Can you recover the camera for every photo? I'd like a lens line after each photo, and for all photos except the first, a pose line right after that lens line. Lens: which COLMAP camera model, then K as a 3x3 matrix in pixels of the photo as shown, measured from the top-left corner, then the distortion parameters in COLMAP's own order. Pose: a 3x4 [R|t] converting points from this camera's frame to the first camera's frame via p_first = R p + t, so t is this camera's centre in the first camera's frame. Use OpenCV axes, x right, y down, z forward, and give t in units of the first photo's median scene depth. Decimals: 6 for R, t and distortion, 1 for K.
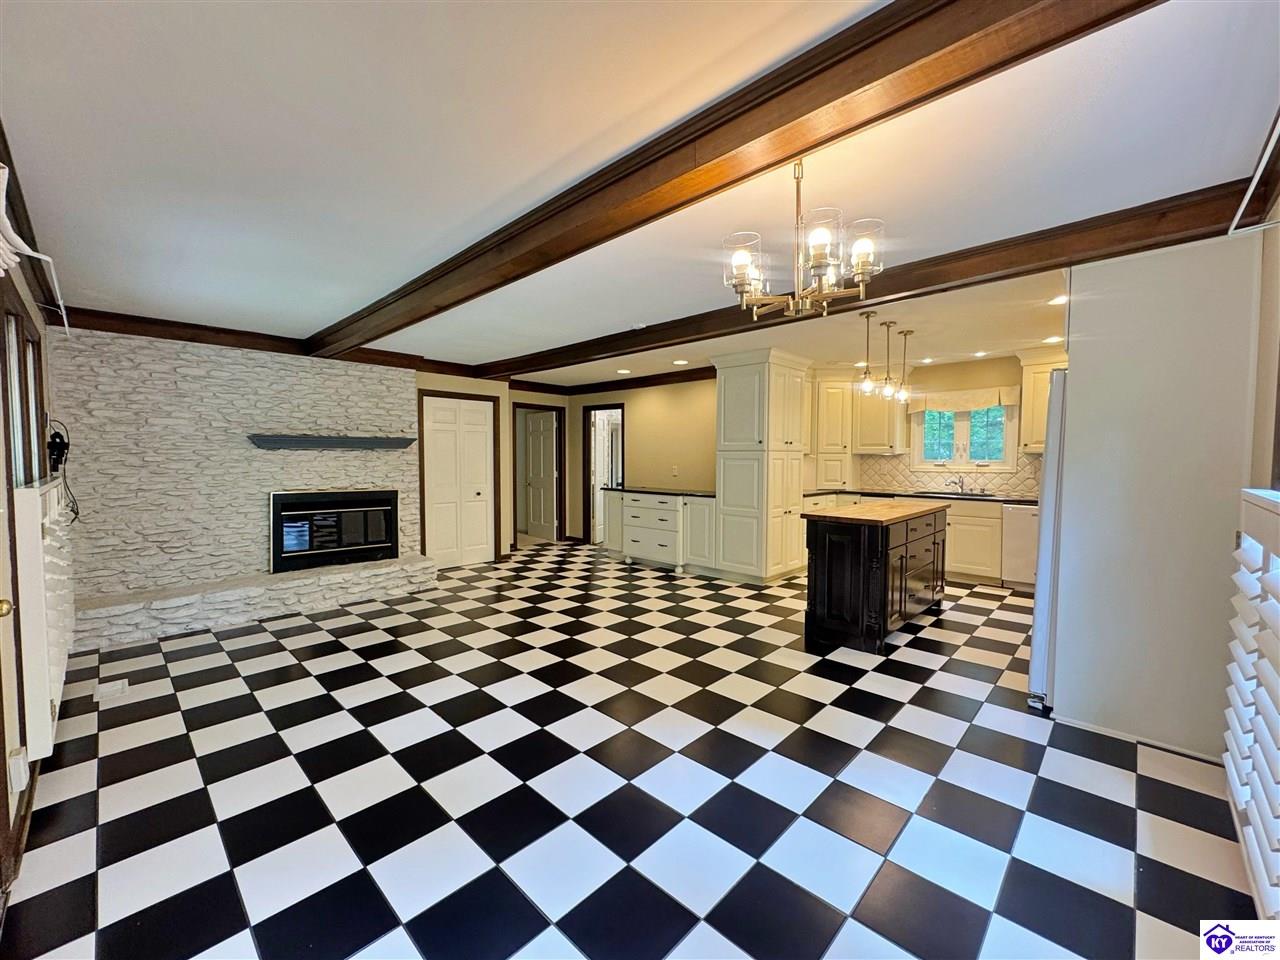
lens RADIAL K [[524.1, 0, 640.0], [0, 524.1, 480.0], [0, 0, 1]] dist [-0.000765, -0.000288]
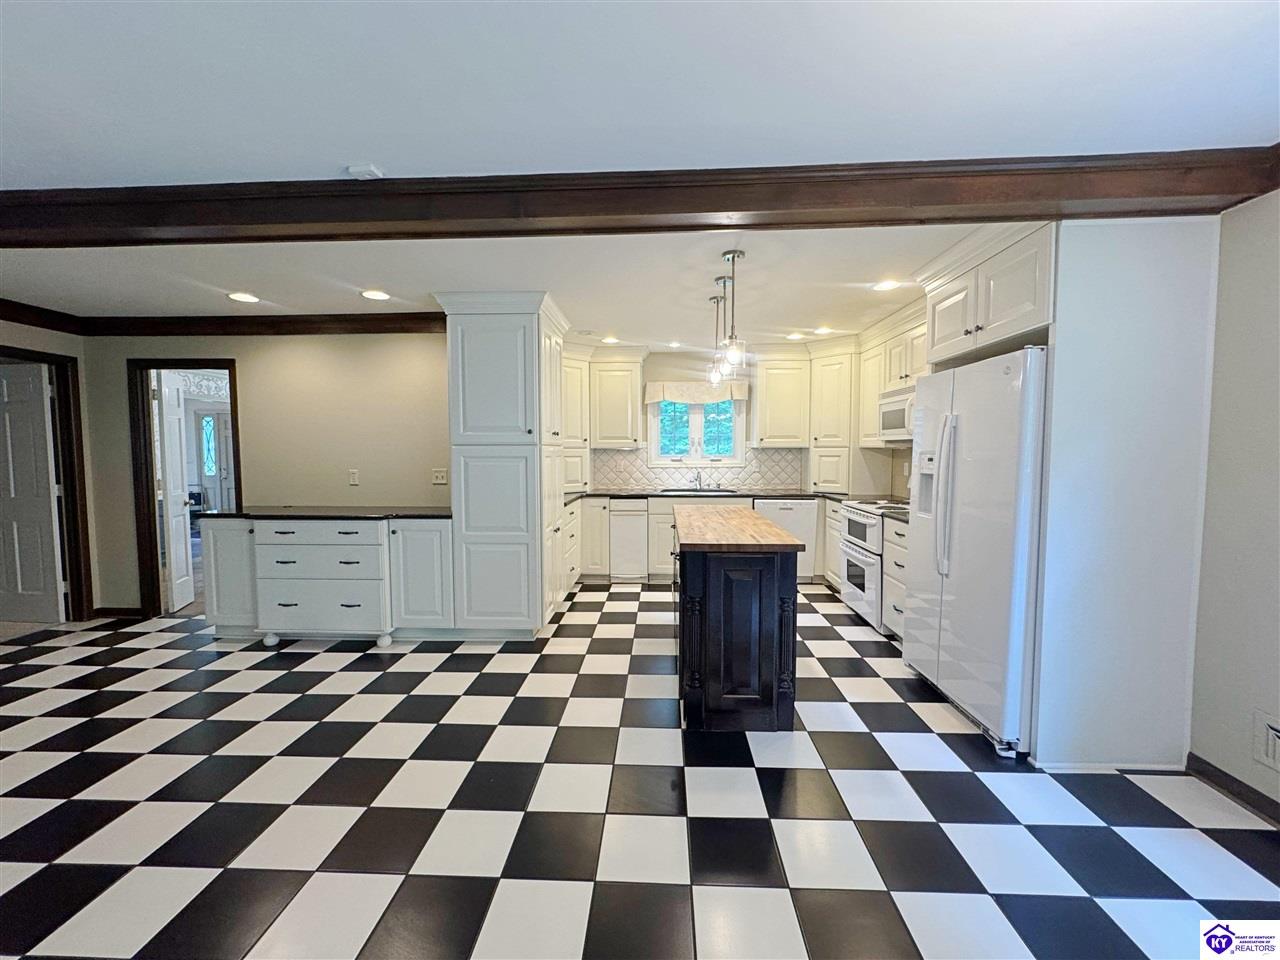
lens RADIAL K [[508.3, 0, 648.6], [0, 508.3, 479.7], [0, 0, 1]] dist [-0.006476, -0.000044]
pose [[0.743754, -0.043558, 0.667033, -0.075514], [0.034291, 0.999047, 0.027004, -0.018829], [-0.667574, 0.002789, 0.744539, 0.330043]]
